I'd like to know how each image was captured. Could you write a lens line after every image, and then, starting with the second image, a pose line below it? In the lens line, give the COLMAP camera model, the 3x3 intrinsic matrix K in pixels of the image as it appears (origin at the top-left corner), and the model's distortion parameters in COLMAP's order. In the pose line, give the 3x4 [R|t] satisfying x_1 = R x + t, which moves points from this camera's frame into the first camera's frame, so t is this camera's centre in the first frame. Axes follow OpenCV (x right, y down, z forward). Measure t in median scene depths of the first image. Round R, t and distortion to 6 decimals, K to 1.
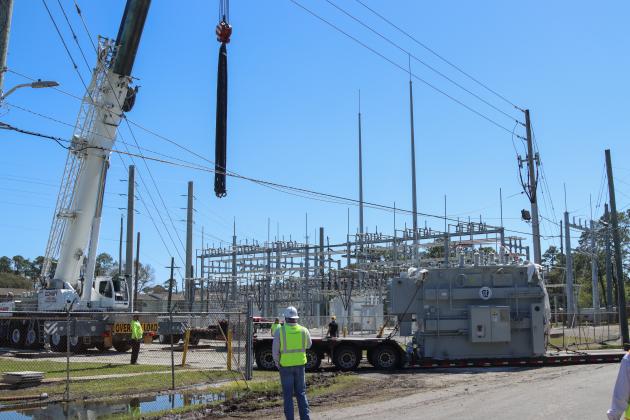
lens RADIAL K [[696.5, 0, 317.9], [0, 696.5, 202.2], [0, 0, 1]] dist [-0.110180, 0.035815]
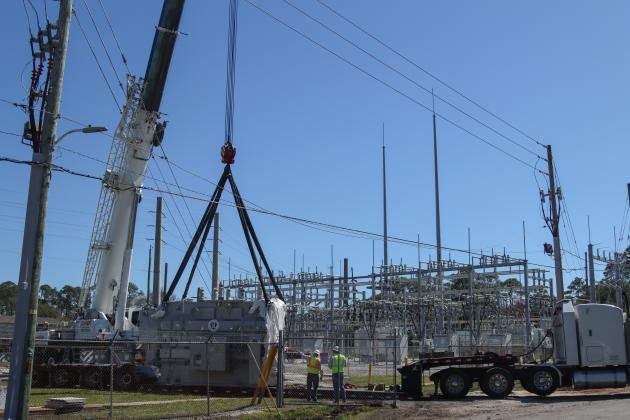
lens RADIAL K [[696.0, 0, 315.0], [0, 696.0, 210.0], [0, 0, 1]] dist [-0.101910, 0.010855]
pose [[0.999281, 0.000975, -0.037905, -0.002995], [-0.002193, 0.999482, -0.032108, -0.003381], [0.037854, 0.032168, 0.998765, -0.020490]]
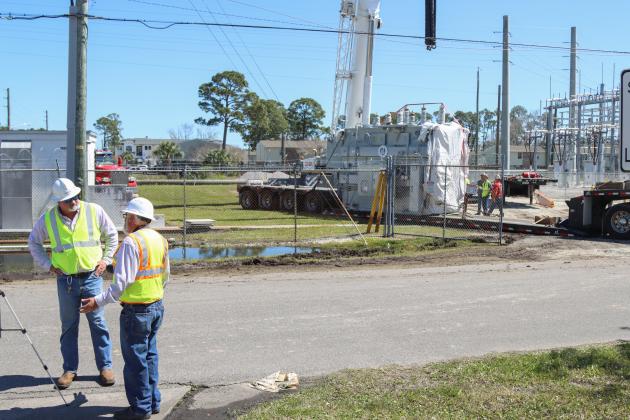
lens RADIAL K [[693.0, 0, 316.0], [0, 693.0, 205.6], [0, 0, 1]] dist [-0.105322, 0.024334]
pose [[0.812280, 0.044374, -0.581578, 0.166493], [0.083732, 0.977903, 0.191561, 0.004562], [0.577227, -0.204298, 0.790615, 0.064653]]
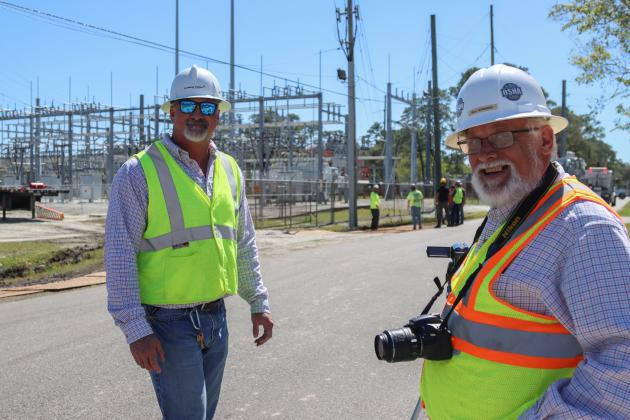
lens RADIAL K [[693.0, 0, 316.0], [0, 693.0, 205.6], [0, 0, 1]] dist [-0.105322, 0.024334]
pose [[0.971420, -0.001390, 0.237363, 0.037109], [-0.042526, 0.982784, 0.179796, 0.018671], [-0.233527, -0.184752, 0.954637, 0.075193]]
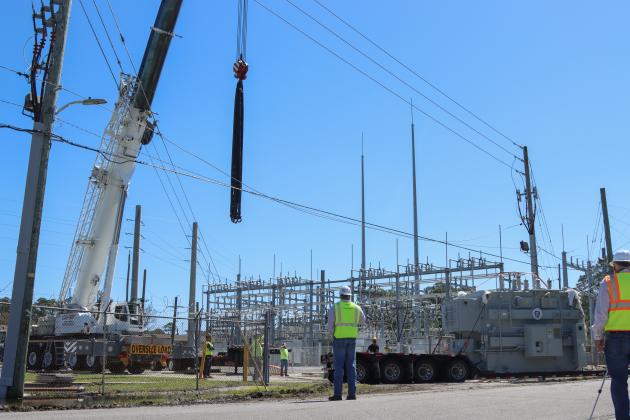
lens RADIAL K [[693.0, 0, 316.0], [0, 693.0, 205.6], [0, 0, 1]] dist [-0.105322, 0.024334]
pose [[0.999948, 0.010076, -0.001815, -0.009803], [-0.010171, 0.997913, -0.063763, 0.019139], [0.001169, 0.063779, 0.997963, -0.031449]]
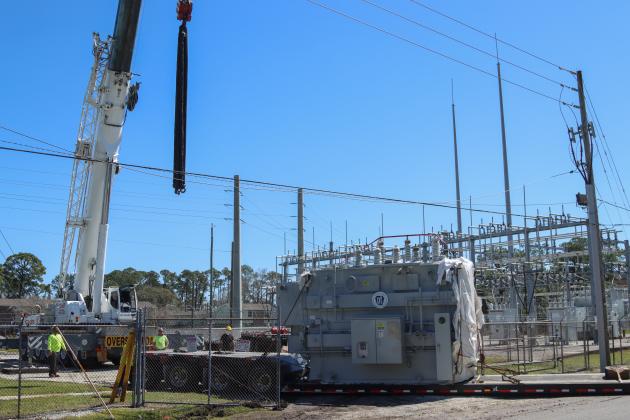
lens RADIAL K [[693.0, 0, 316.0], [0, 693.0, 205.6], [0, 0, 1]] dist [-0.105322, 0.024334]
pose [[0.973383, -0.046572, -0.224402, 0.126694], [0.045042, 0.998914, -0.011933, 0.014985], [0.224713, 0.001508, 0.974424, 0.105943]]
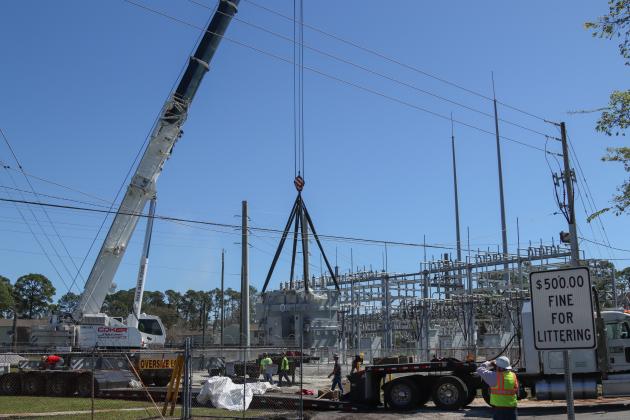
lens RADIAL K [[693.0, 0, 316.0], [0, 693.0, 205.6], [0, 0, 1]] dist [-0.105322, 0.024334]
pose [[0.972897, -0.051388, -0.225457, 0.134030], [0.043648, 0.998278, -0.039188, -0.001790], [0.227082, 0.028285, 0.973465, 0.031746]]
